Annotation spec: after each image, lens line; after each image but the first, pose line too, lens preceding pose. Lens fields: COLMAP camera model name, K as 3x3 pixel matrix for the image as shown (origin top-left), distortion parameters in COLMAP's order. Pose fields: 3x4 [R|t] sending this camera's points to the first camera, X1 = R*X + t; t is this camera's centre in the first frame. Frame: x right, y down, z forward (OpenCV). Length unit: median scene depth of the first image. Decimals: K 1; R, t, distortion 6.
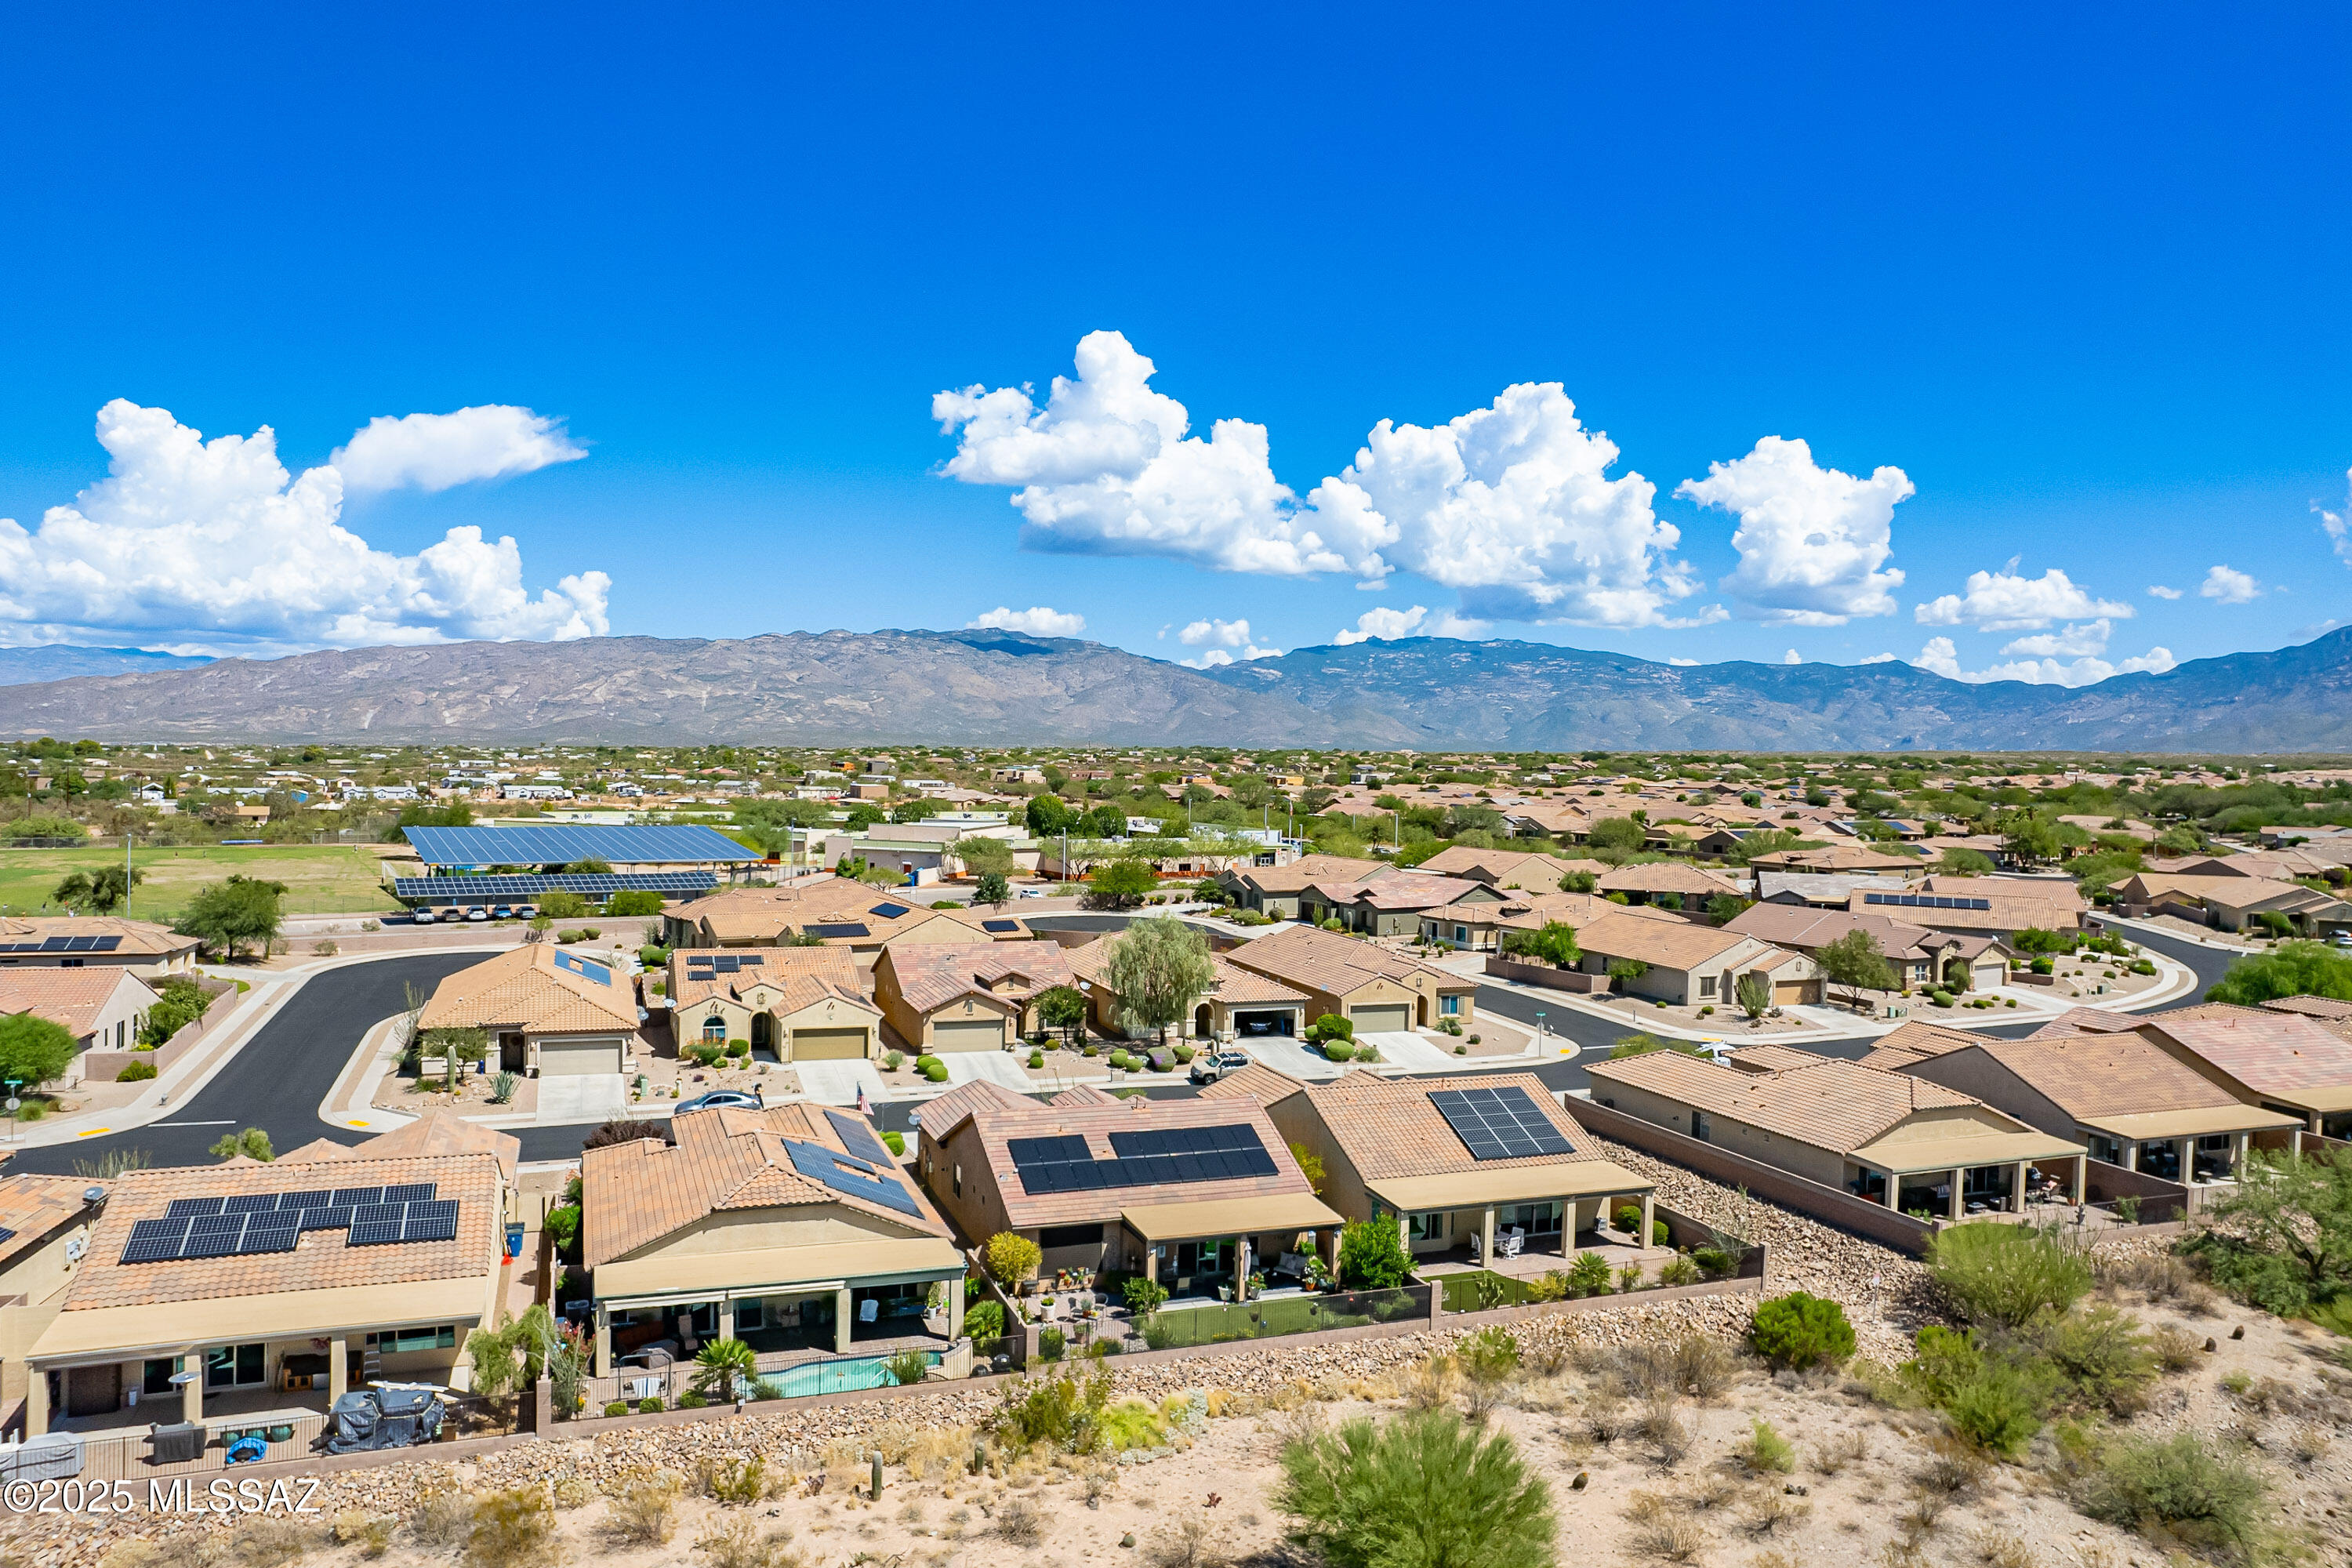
lens RADIAL K [[1541.1, 0, 1176.0], [0, 1541.1, 784.0], [0, 0, 1]] dist [-0.041454, 0.000101]
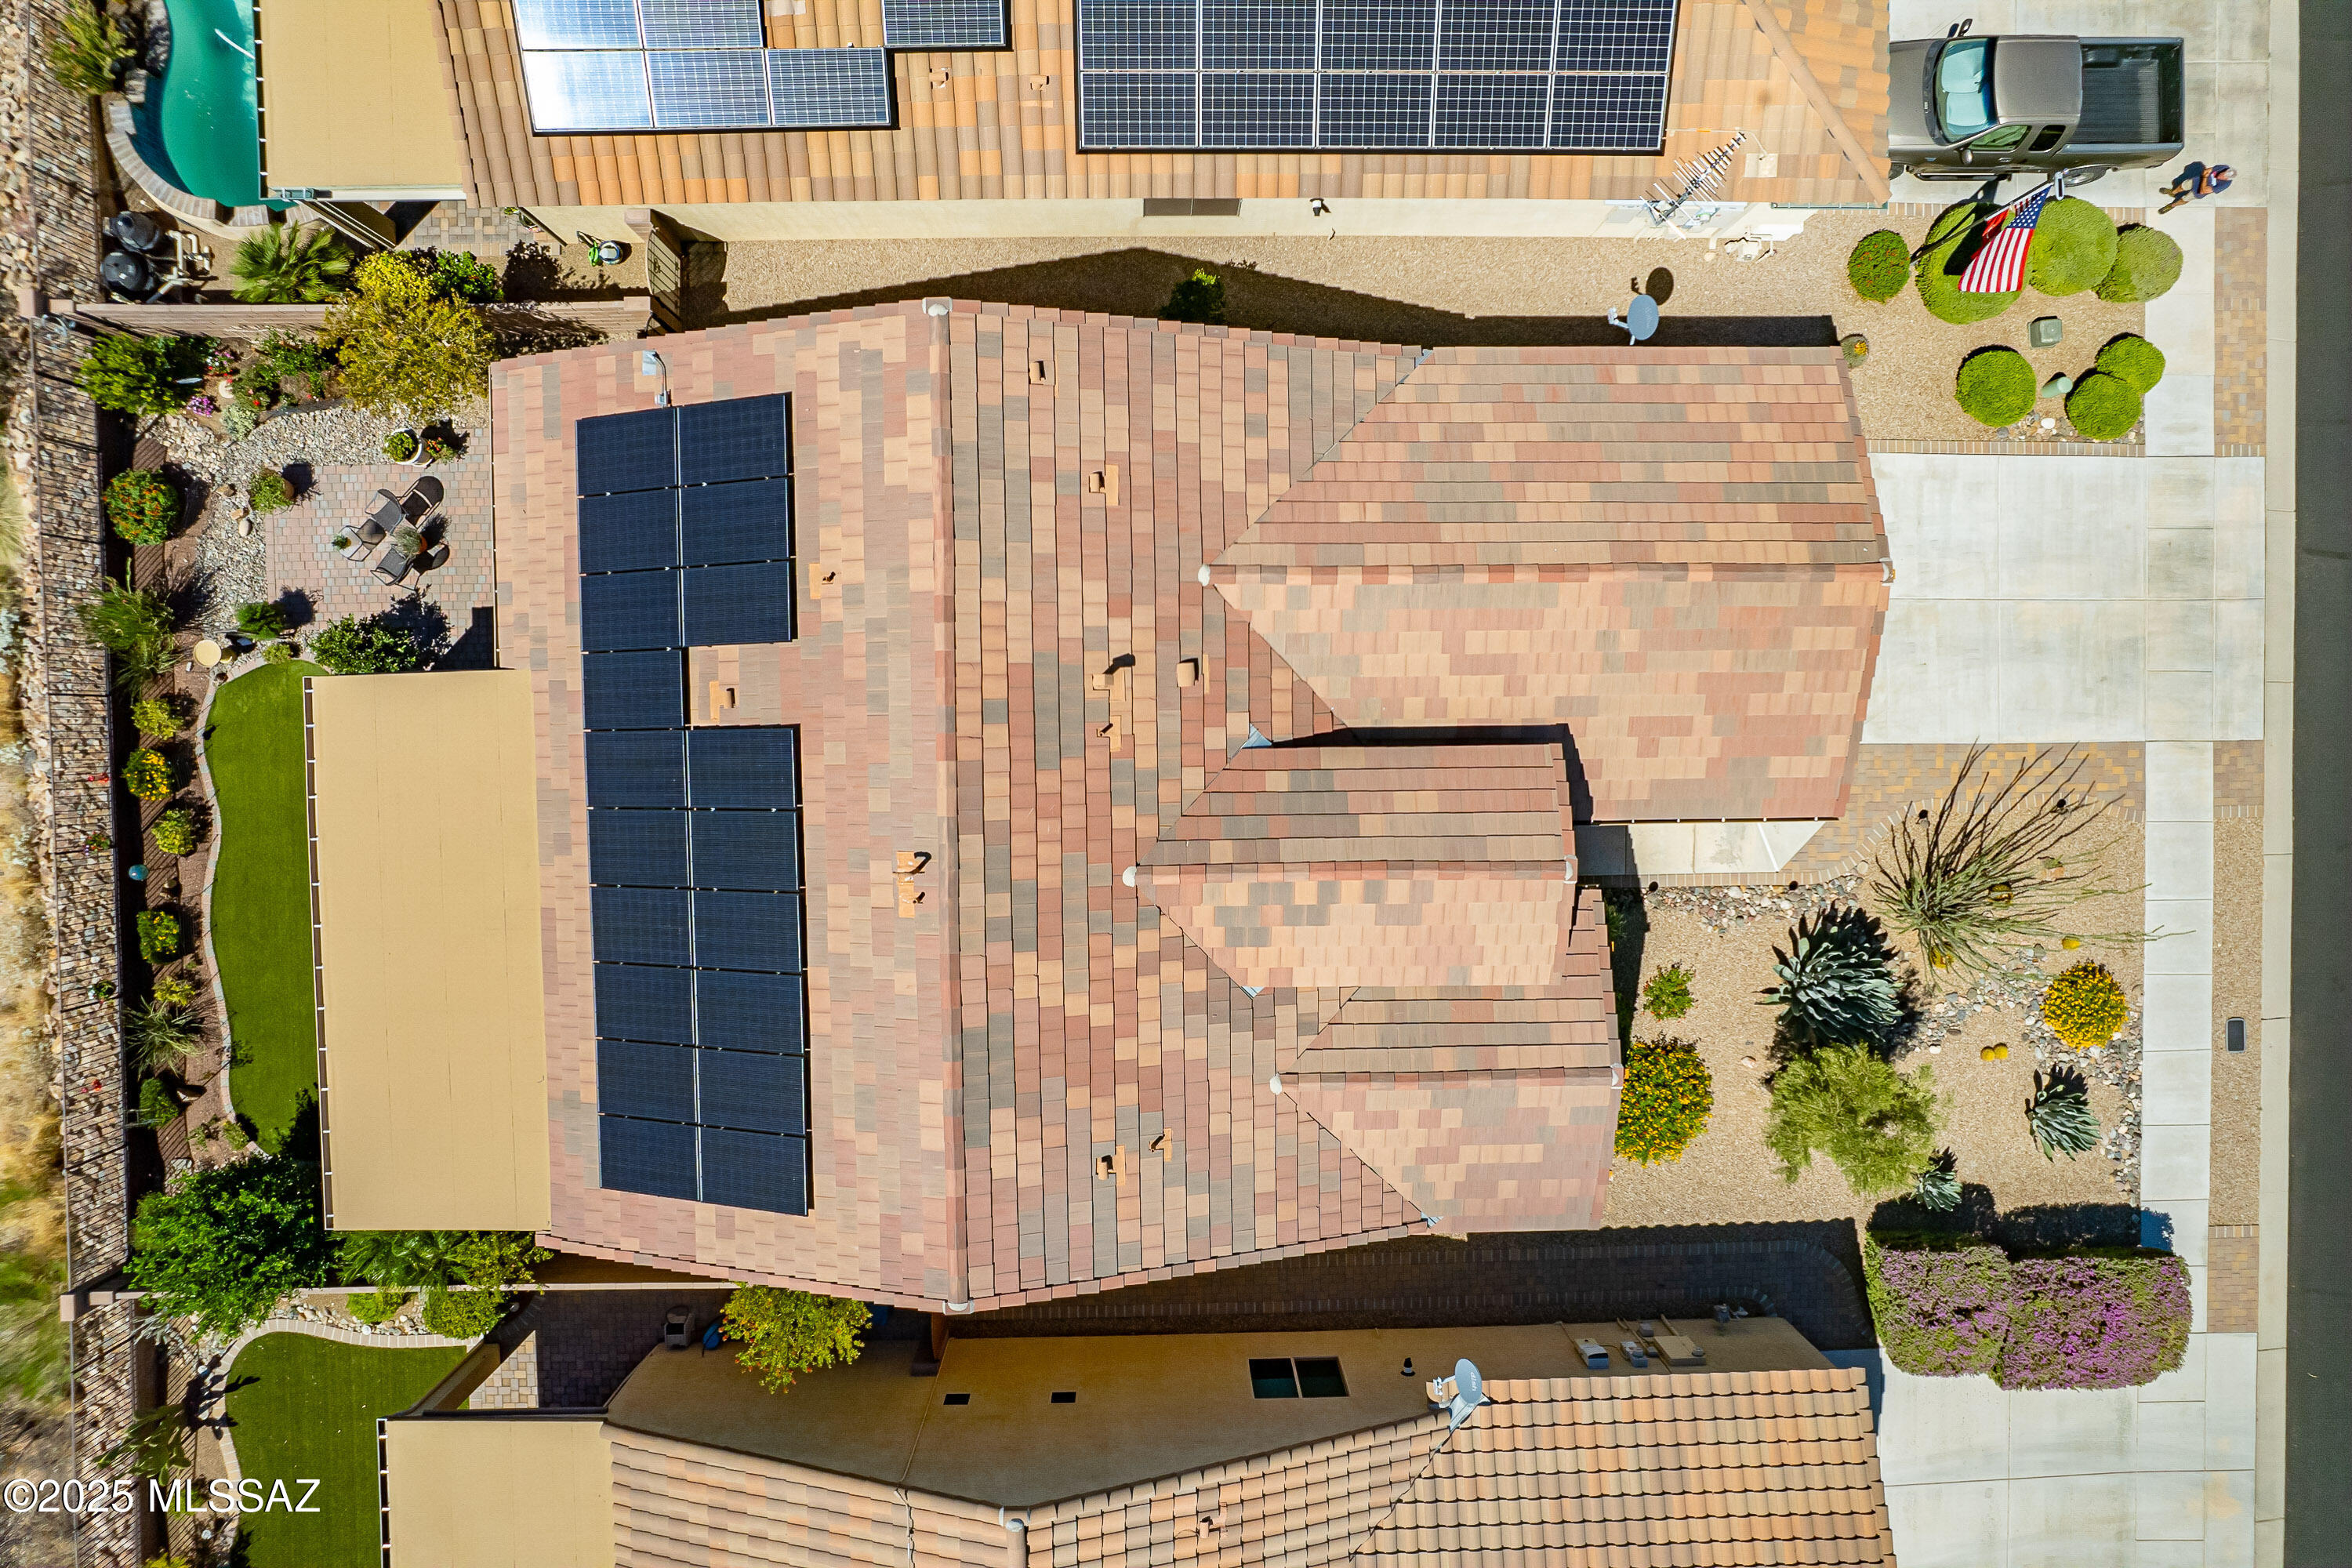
lens RADIAL K [[1499.0, 0, 1176.0], [0, 1499.0, 784.0], [0, 0, 1]] dist [-0.075736, 0.065233]
pose [[-0.323148, 0.946239, 0.014422, -0.035605], [-0.052923, -0.033286, 0.998044, -0.044241], [0.944868, 0.321752, 0.060834, 0.604499]]
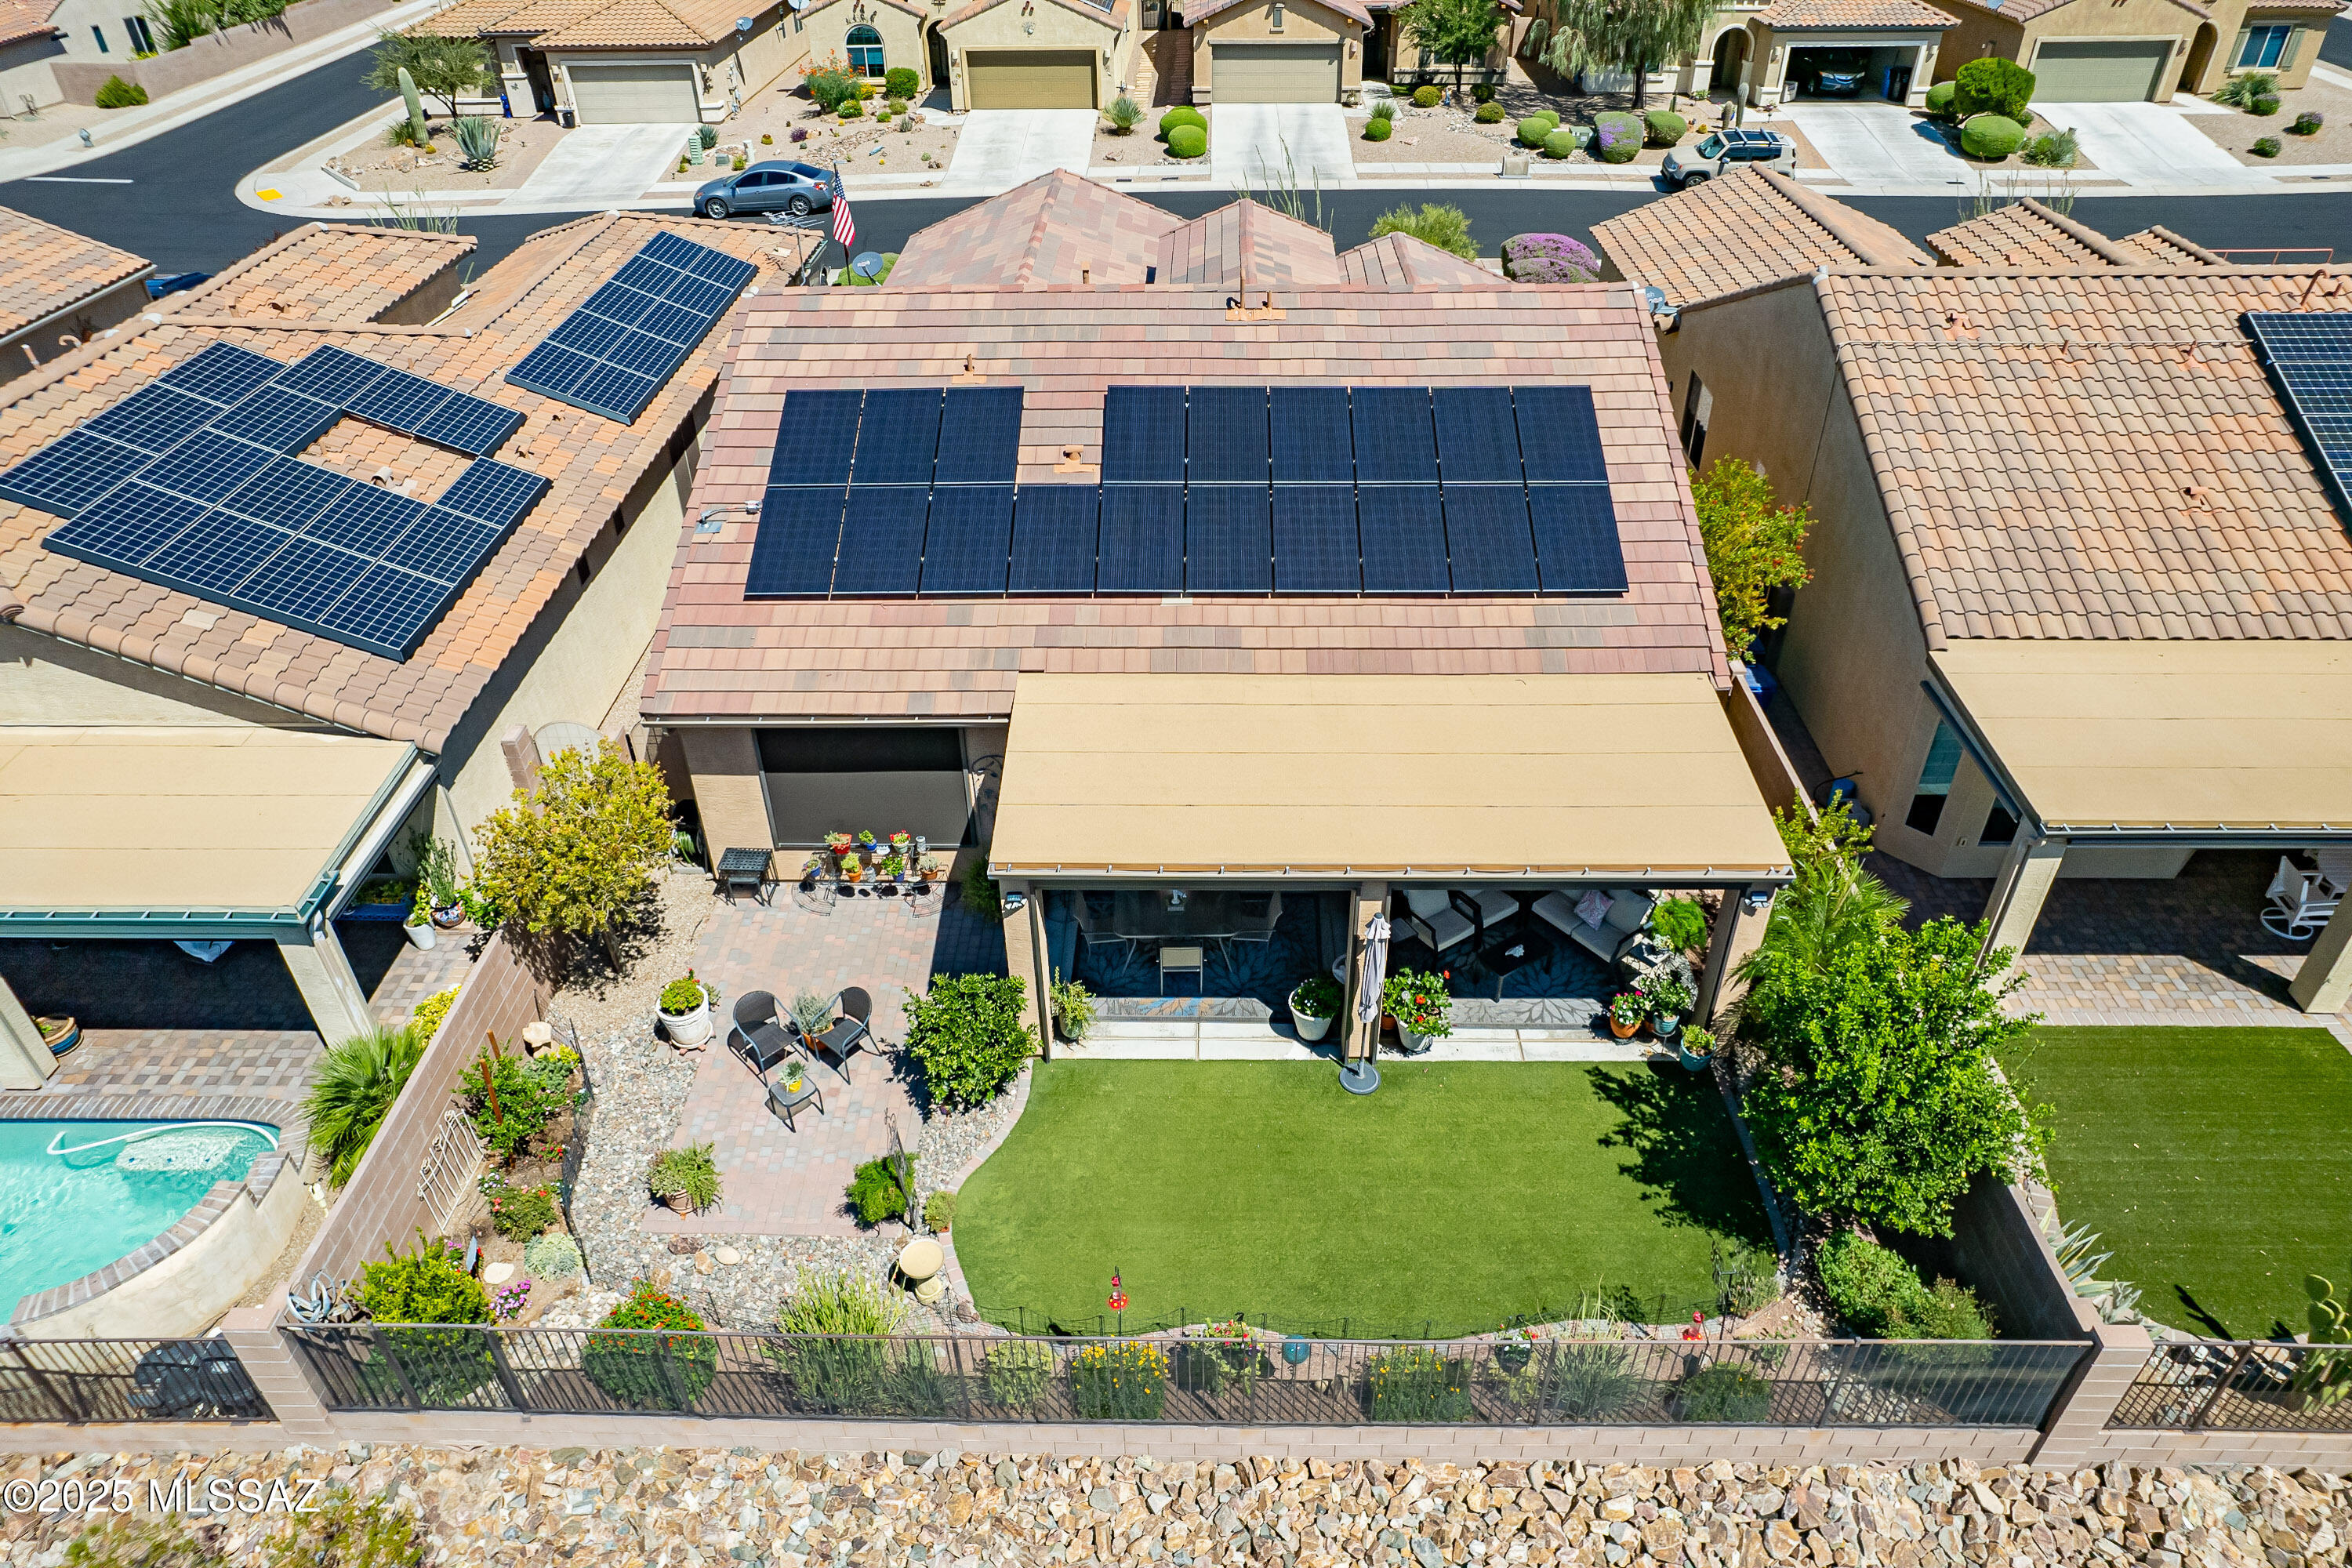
lens RADIAL K [[1525.3, 0, 1176.0], [0, 1525.3, 784.0], [0, 0, 1]] dist [-0.078893, 0.071335]
pose [[0.932945, 0.182305, -0.310450, 0.047035], [0.024242, 0.828547, 0.559395, 0.067898], [0.359203, -0.529410, 0.768569, 0.410954]]
